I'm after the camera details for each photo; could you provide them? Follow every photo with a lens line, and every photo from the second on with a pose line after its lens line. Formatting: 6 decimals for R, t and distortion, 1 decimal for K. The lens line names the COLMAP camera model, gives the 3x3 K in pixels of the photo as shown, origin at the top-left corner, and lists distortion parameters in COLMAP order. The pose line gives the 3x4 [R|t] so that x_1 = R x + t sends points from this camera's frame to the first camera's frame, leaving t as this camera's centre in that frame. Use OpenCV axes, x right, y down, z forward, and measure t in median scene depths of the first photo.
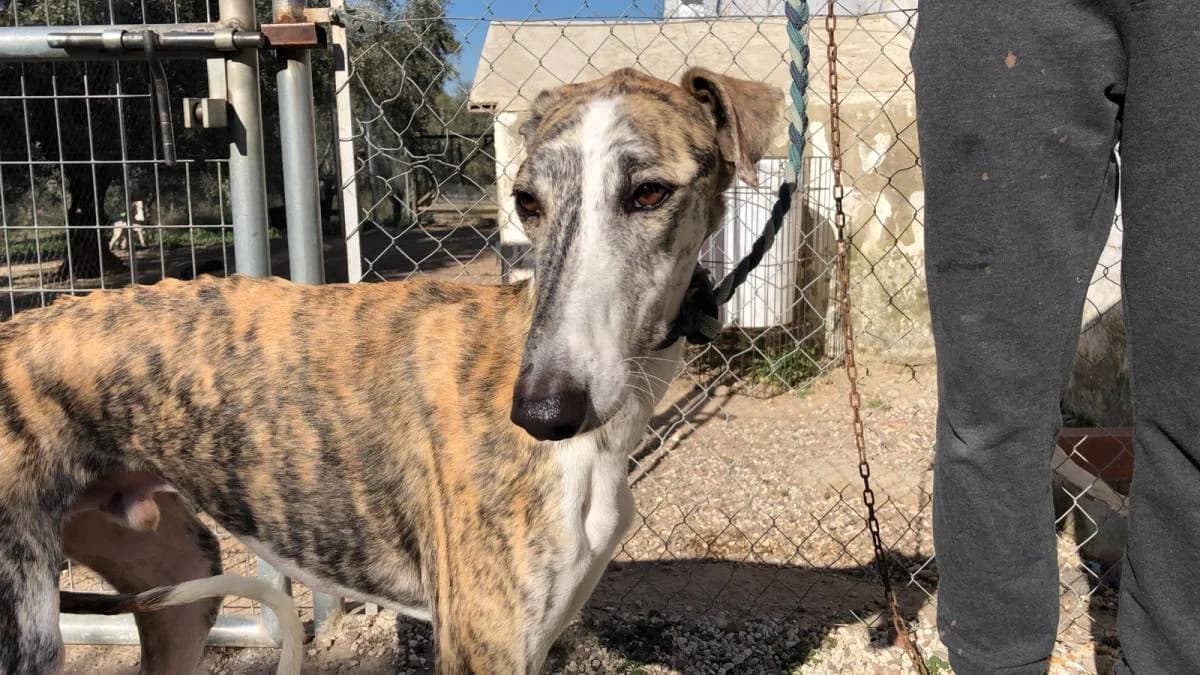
lens RADIAL K [[1022.7, 0, 593.6], [0, 1022.7, 337.2], [0, 0, 1]] dist [0.092847, -0.259984]
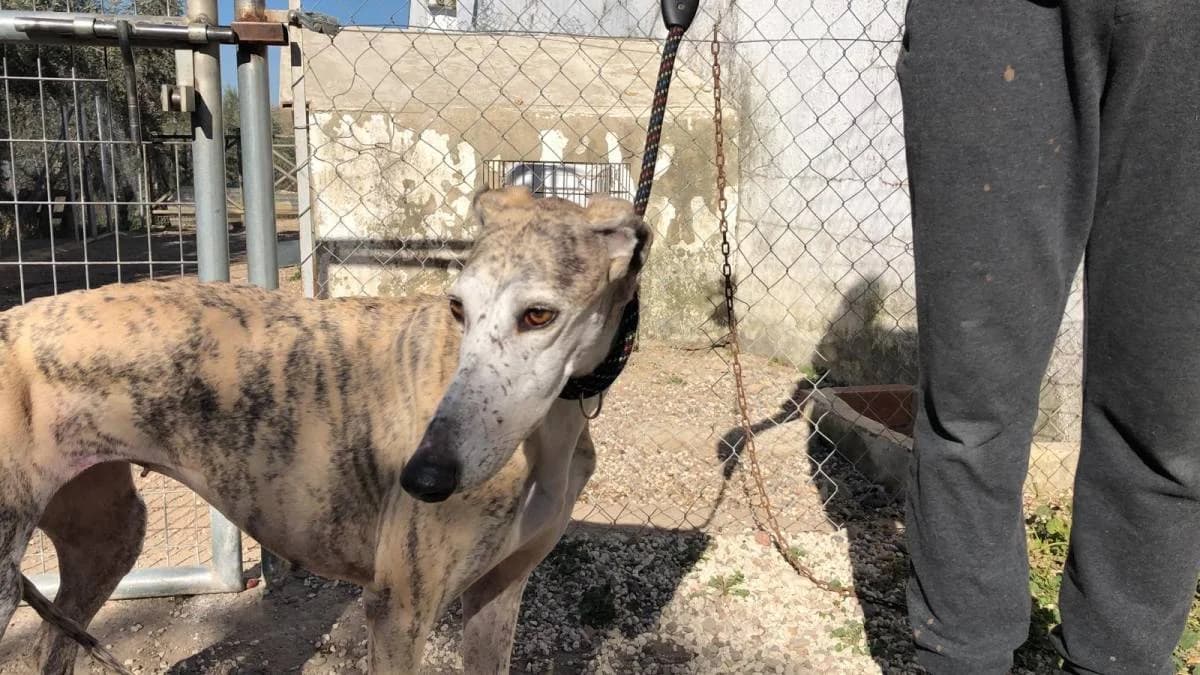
lens RADIAL K [[1015.8, 0, 587.9], [0, 1015.8, 338.1], [0, 0, 1]] dist [0.092185, -0.221192]
pose [[0.968280, -0.017186, 0.249277, -0.201418], [0.019300, 0.999795, -0.006041, 0.046582], [-0.249122, 0.010660, 0.968413, -0.145540]]
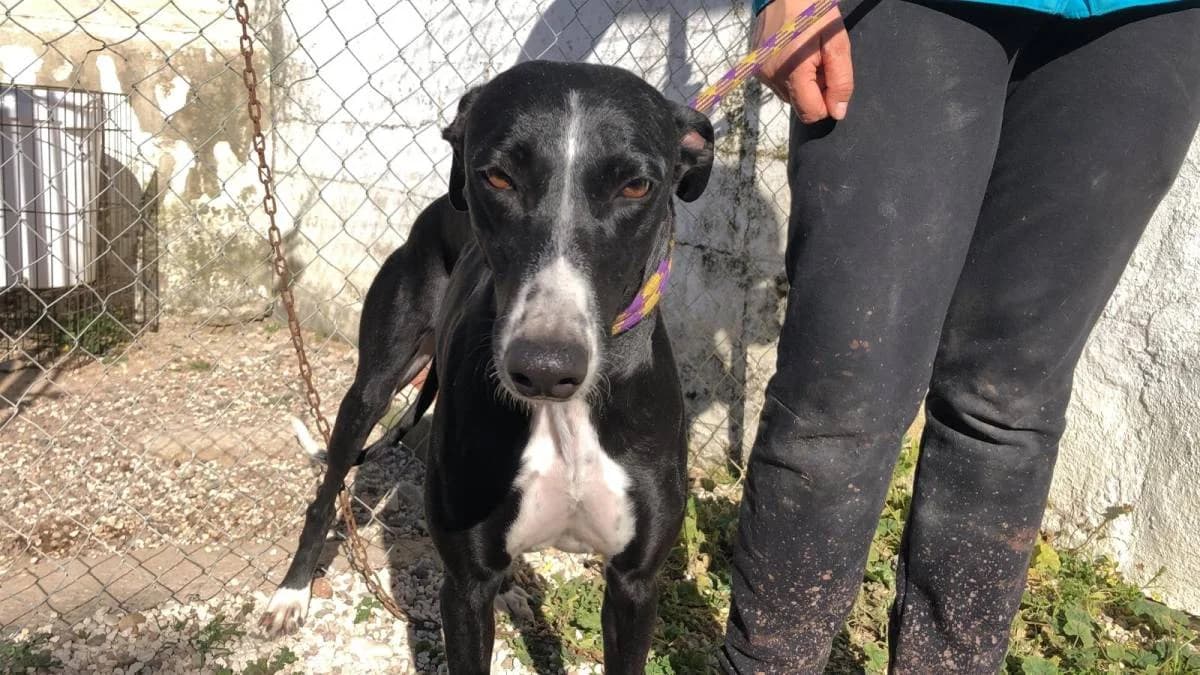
lens RADIAL K [[1025.7, 0, 600.0], [0, 1025.7, 337.5], [0, 0, 1]] dist [-0.075952, 0.128819]
pose [[0.762597, -0.063563, 0.643743, -0.079565], [0.047864, 0.997977, 0.041839, 0.037920], [-0.645101, -0.001094, 0.764097, 0.131725]]
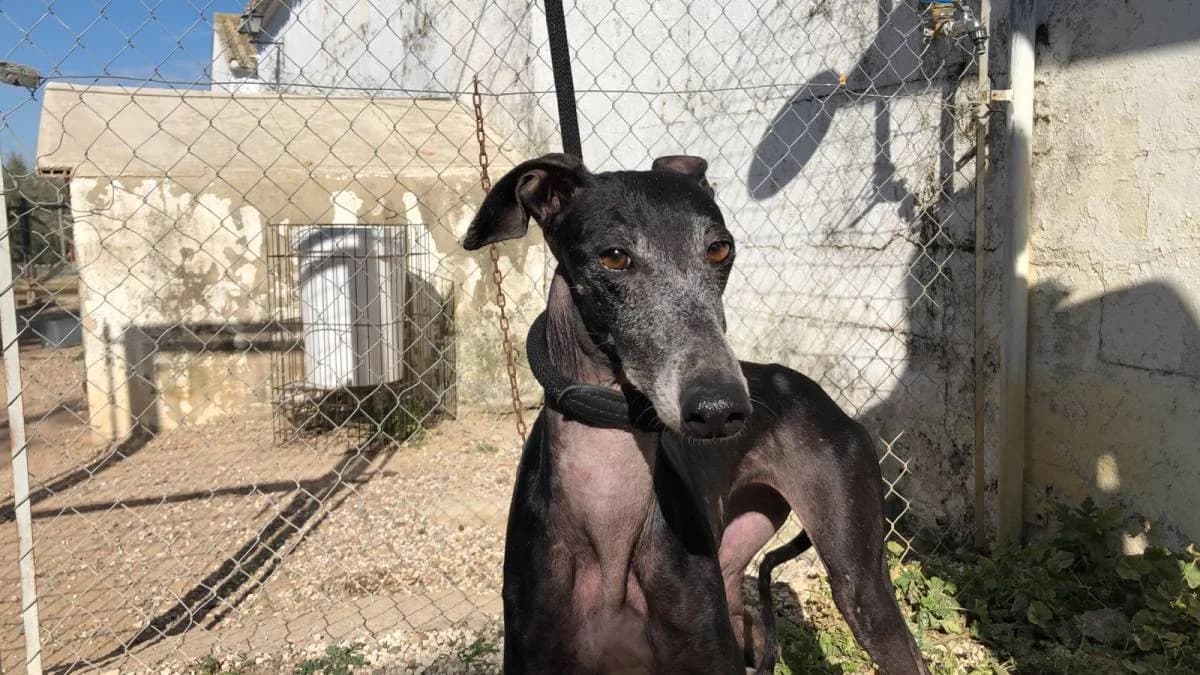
lens RADIAL K [[1022.7, 0, 593.6], [0, 1022.7, 337.2], [0, 0, 1]] dist [0.092847, -0.259984]
pose [[0.911648, -0.045986, 0.408392, -0.118141], [0.075812, 0.995484, -0.057141, 0.038209], [-0.403920, 0.083053, 0.911016, -0.094042]]
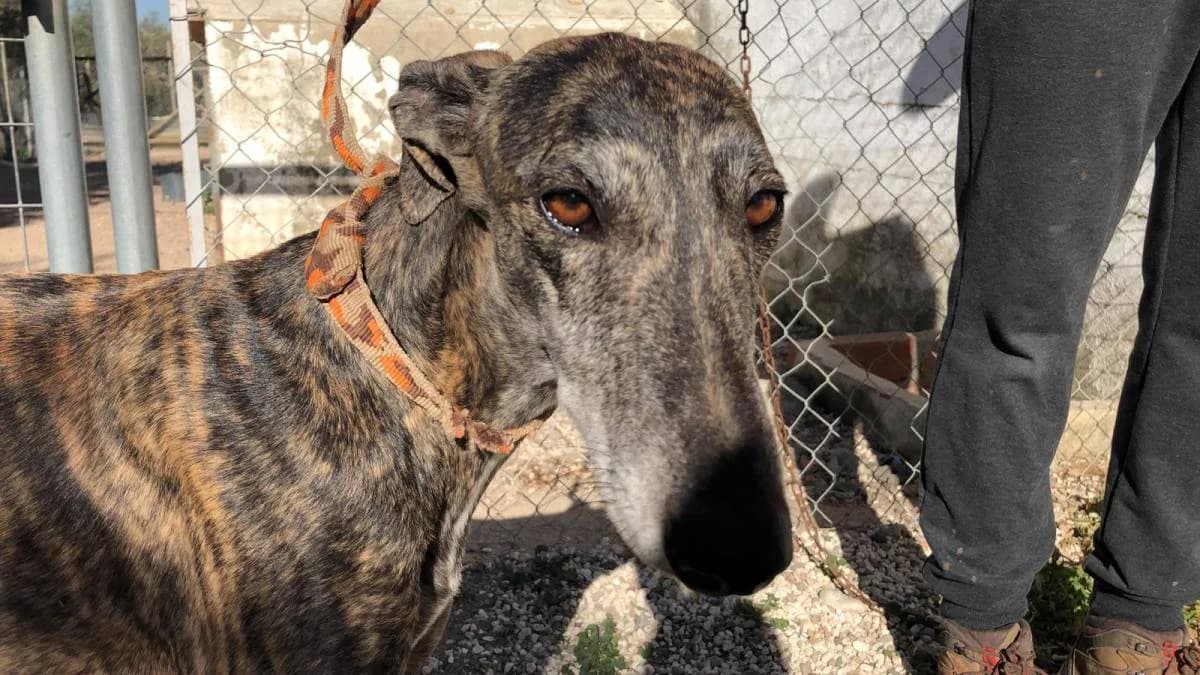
lens RADIAL K [[1015.8, 0, 587.9], [0, 1015.8, 338.1], [0, 0, 1]] dist [0.092185, -0.221192]
pose [[0.946204, -0.053544, 0.319109, -0.188582], [0.034227, 0.997243, 0.065842, 0.015868], [-0.321755, -0.051378, 0.945428, 0.111117]]
